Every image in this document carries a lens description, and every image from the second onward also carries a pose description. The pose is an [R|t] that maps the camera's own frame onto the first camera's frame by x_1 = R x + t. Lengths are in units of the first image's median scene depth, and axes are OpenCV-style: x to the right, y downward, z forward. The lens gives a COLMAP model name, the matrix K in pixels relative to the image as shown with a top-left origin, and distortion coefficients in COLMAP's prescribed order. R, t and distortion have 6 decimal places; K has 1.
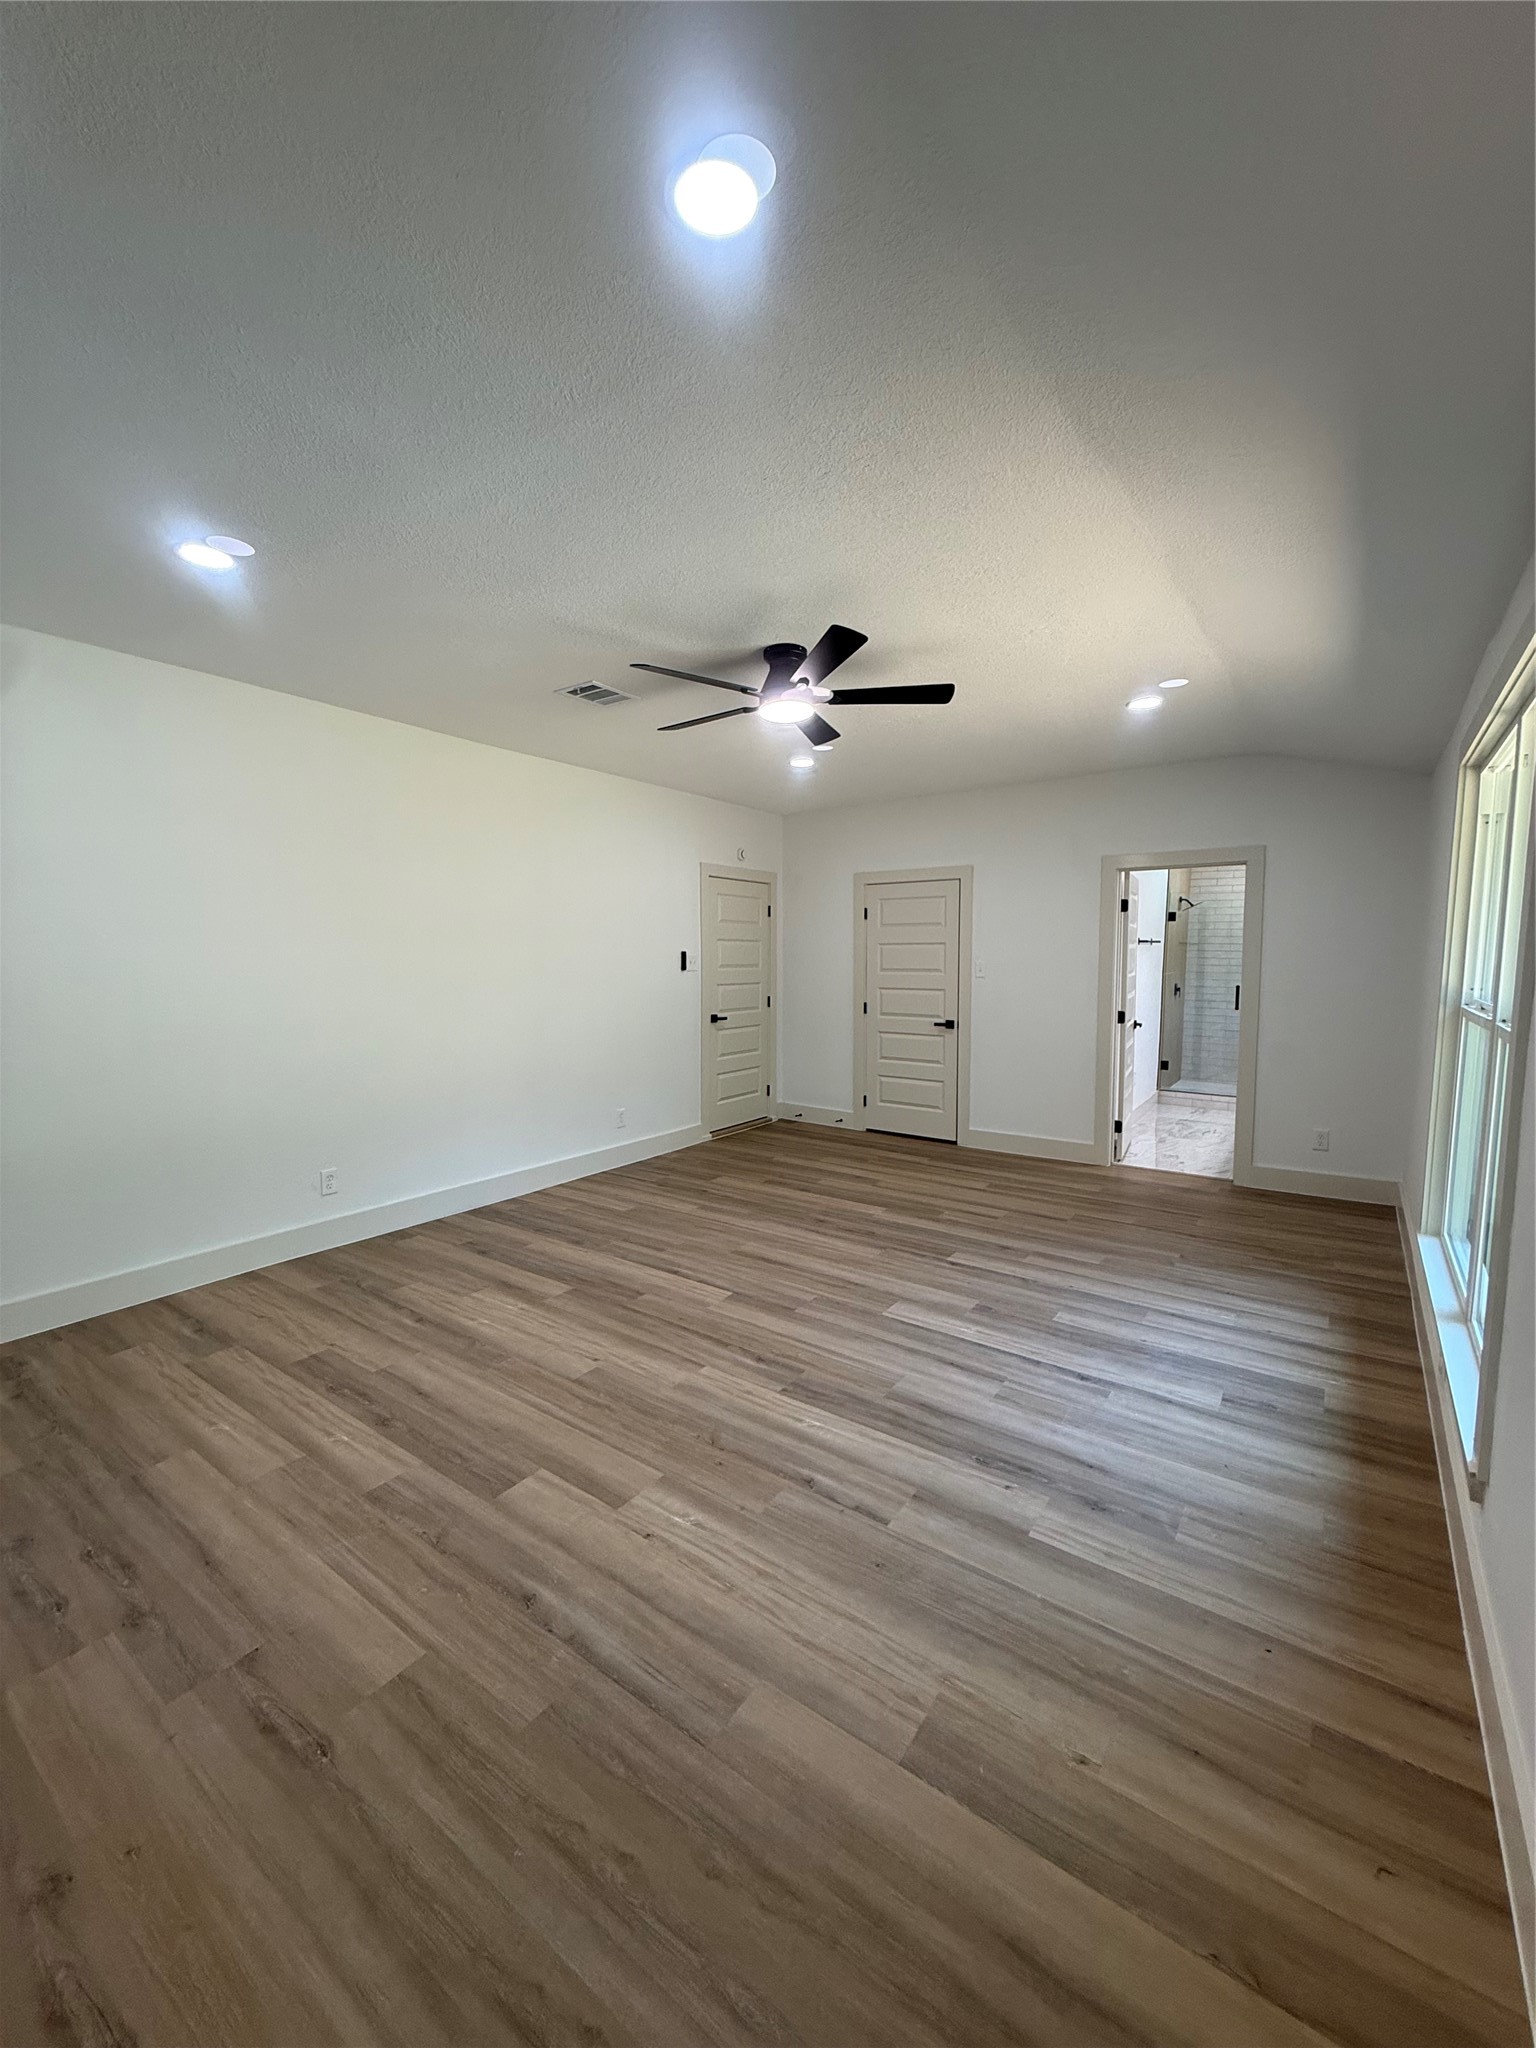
lens RADIAL K [[818.9, 0, 772.1], [0, 818.9, 1020.2], [0, 0, 1]] dist [0.000109, -0.000137]
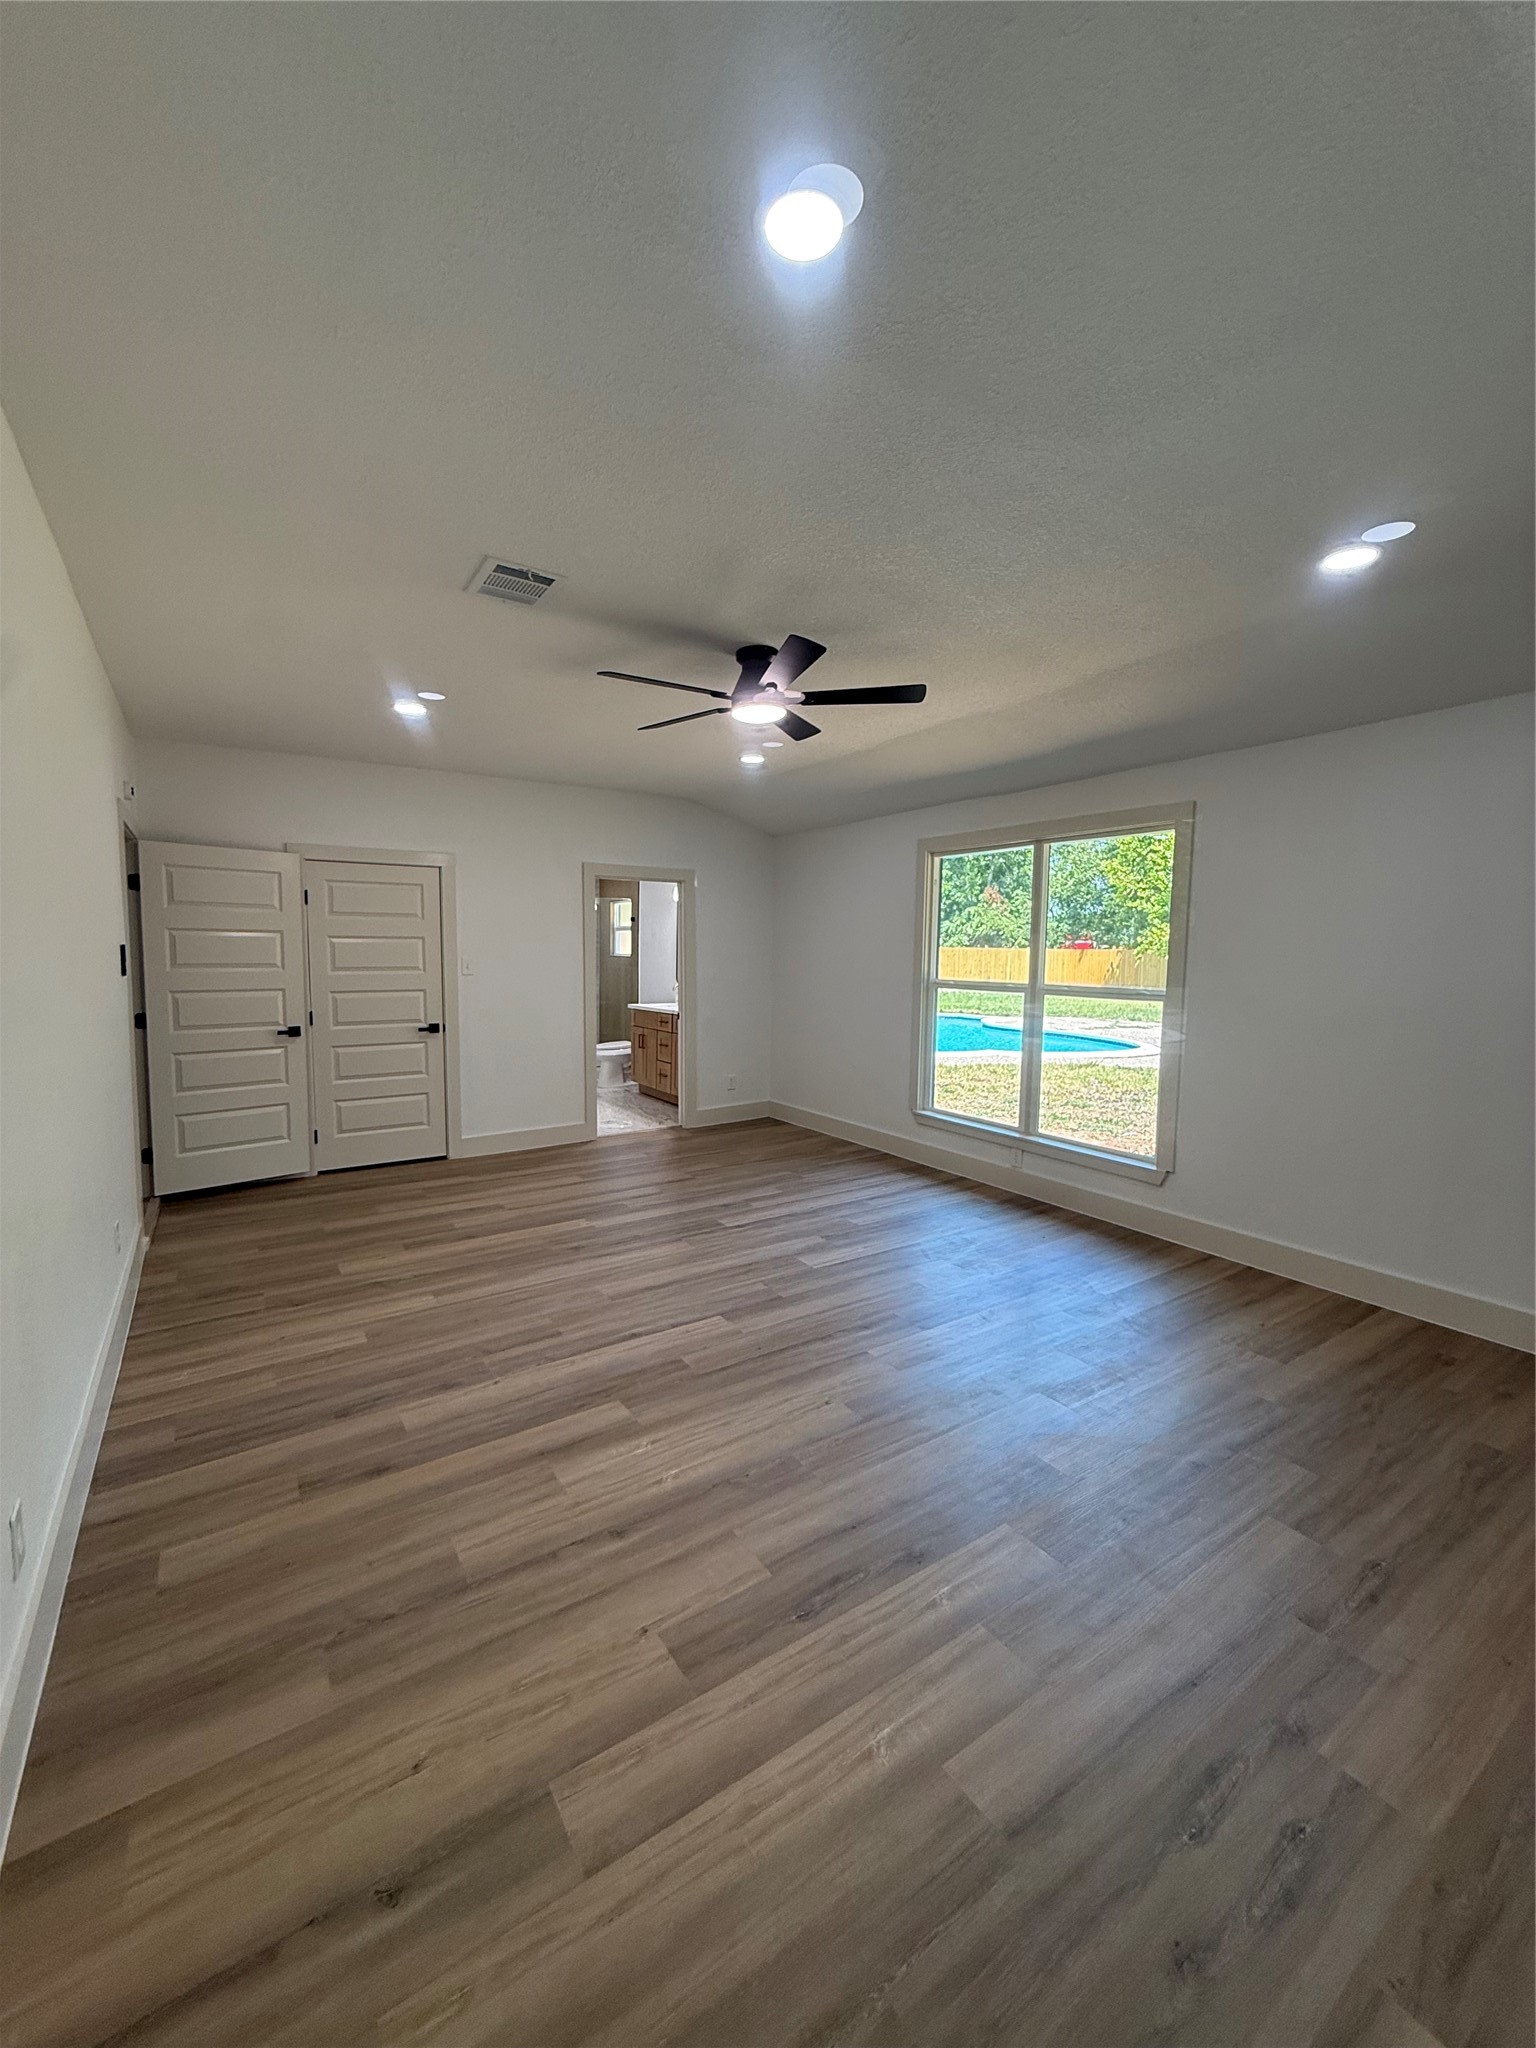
lens RADIAL K [[816.9, 0, 768.0], [0, 816.9, 1024.0], [0, 0, 1]] dist [-0.000592, -0.000095]
pose [[0.353783, -0.080781, 0.931833, -0.865405], [0.067393, 0.995876, 0.060746, -0.052202], [-0.932896, 0.041308, 0.357768, 0.594146]]
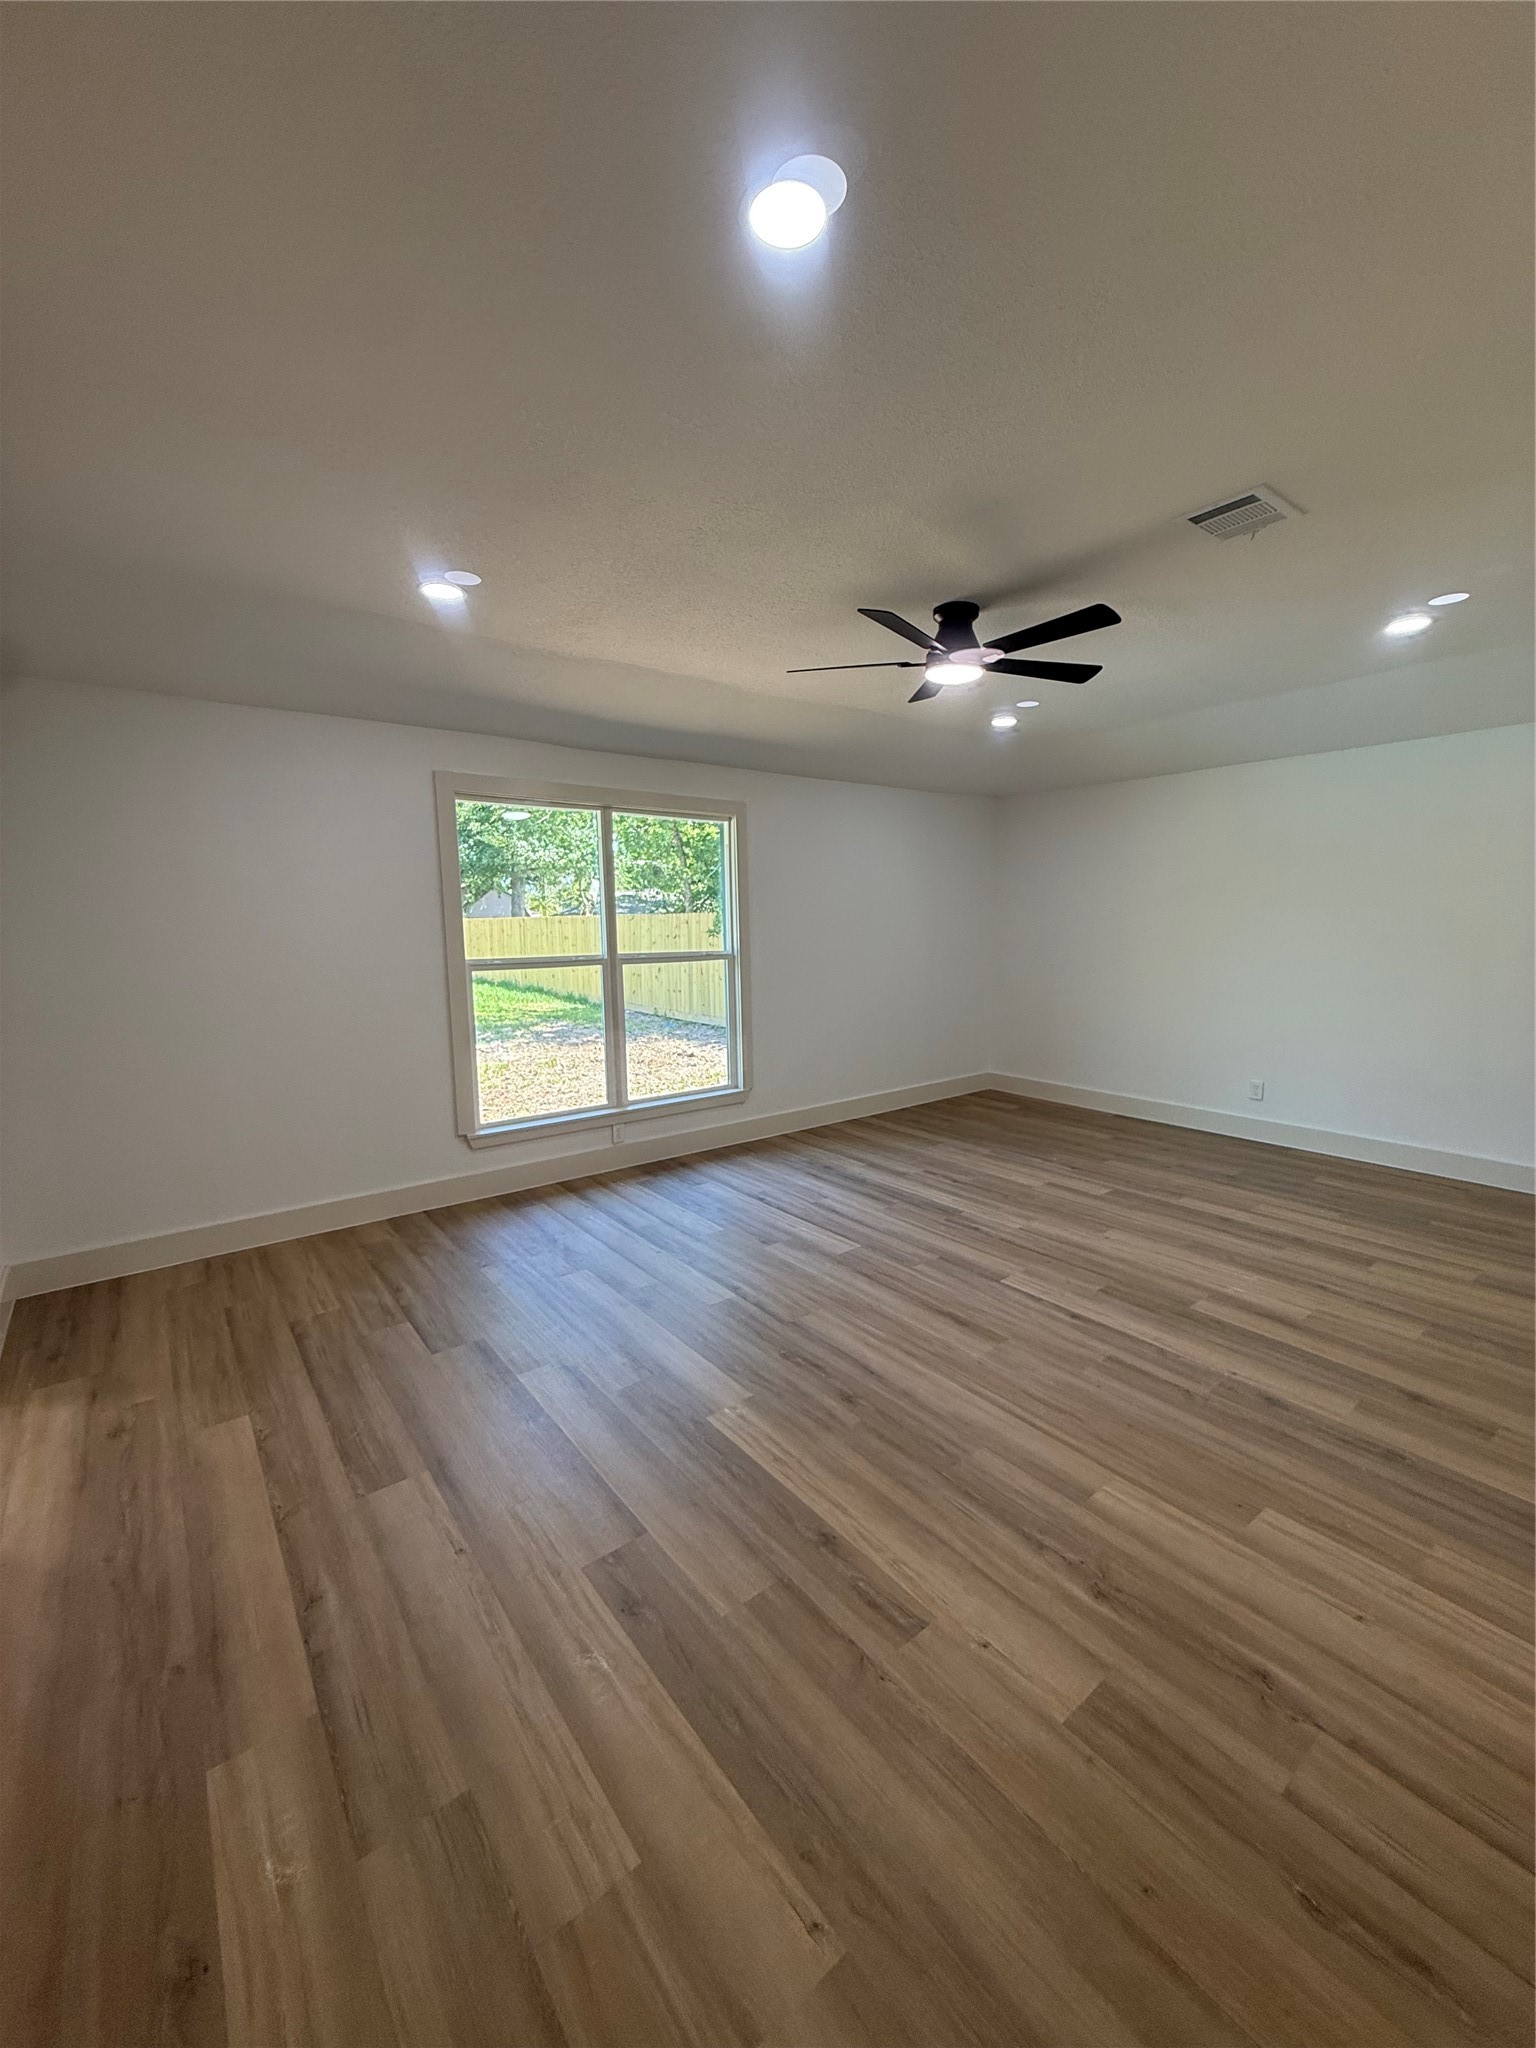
lens RADIAL K [[818.9, 0, 772.1], [0, 818.9, 1020.2], [0, 0, 1]] dist [0.000109, -0.000137]
pose [[-0.957315, -0.025477, 0.287921, -0.060086], [0.034069, 0.979219, 0.199925, -0.161601], [-0.287031, 0.201201, -0.936553, 1.889280]]
